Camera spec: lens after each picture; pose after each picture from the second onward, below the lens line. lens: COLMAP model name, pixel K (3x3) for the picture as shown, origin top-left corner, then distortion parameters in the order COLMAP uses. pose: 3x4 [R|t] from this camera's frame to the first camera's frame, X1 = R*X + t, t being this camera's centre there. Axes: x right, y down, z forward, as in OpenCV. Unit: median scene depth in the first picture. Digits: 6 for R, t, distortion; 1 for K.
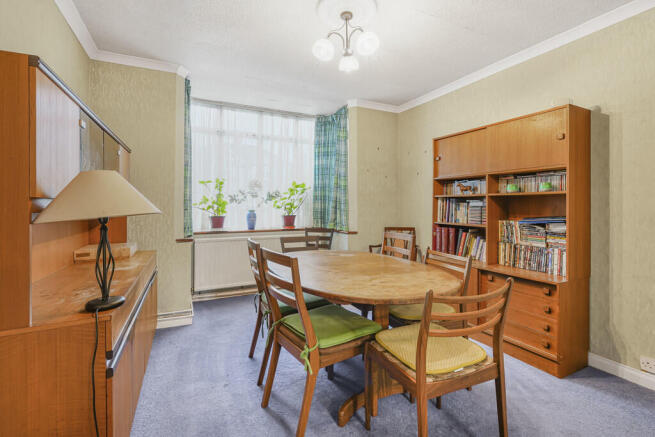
lens RADIAL K [[299.3, 0, 327.2], [0, 299.3, 206.2], [0, 0, 1]] dist [-0.001138, 0.000008]
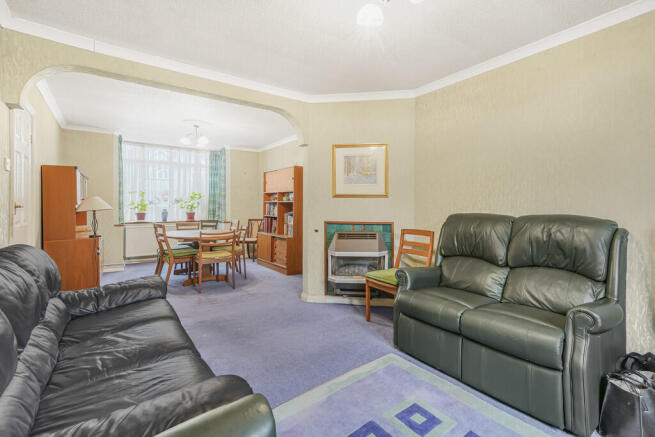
lens RADIAL K [[287.9, 0, 327.6], [0, 287.9, 210.2], [0, 0, 1]] dist [0.000699, 0.000051]
pose [[0.981619, -0.000787, 0.190850, 0.362640], [-0.001619, 0.999921, 0.012451, -0.003355], [-0.190845, -0.012531, 0.981540, -0.804329]]
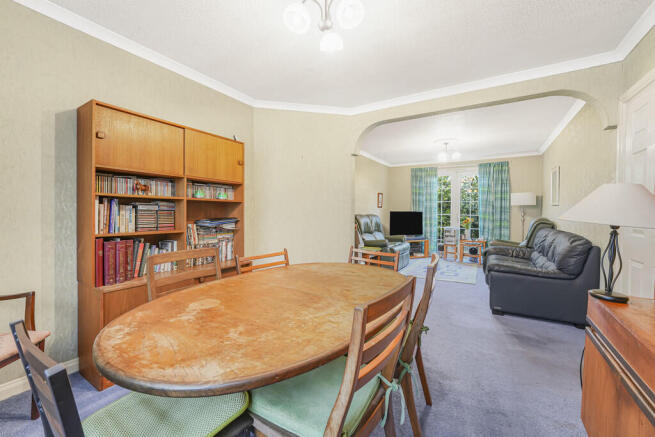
lens RADIAL K [[277.3, 0, 327.5], [0, 277.3, 218.5], [0, 0, 1]] dist [0.000477, 0.000082]
pose [[-0.546198, -0.007916, 0.837619, -0.348700], [0.005236, 0.999904, 0.012864, 0.013363], [-0.837640, 0.011413, -0.546104, 0.811023]]
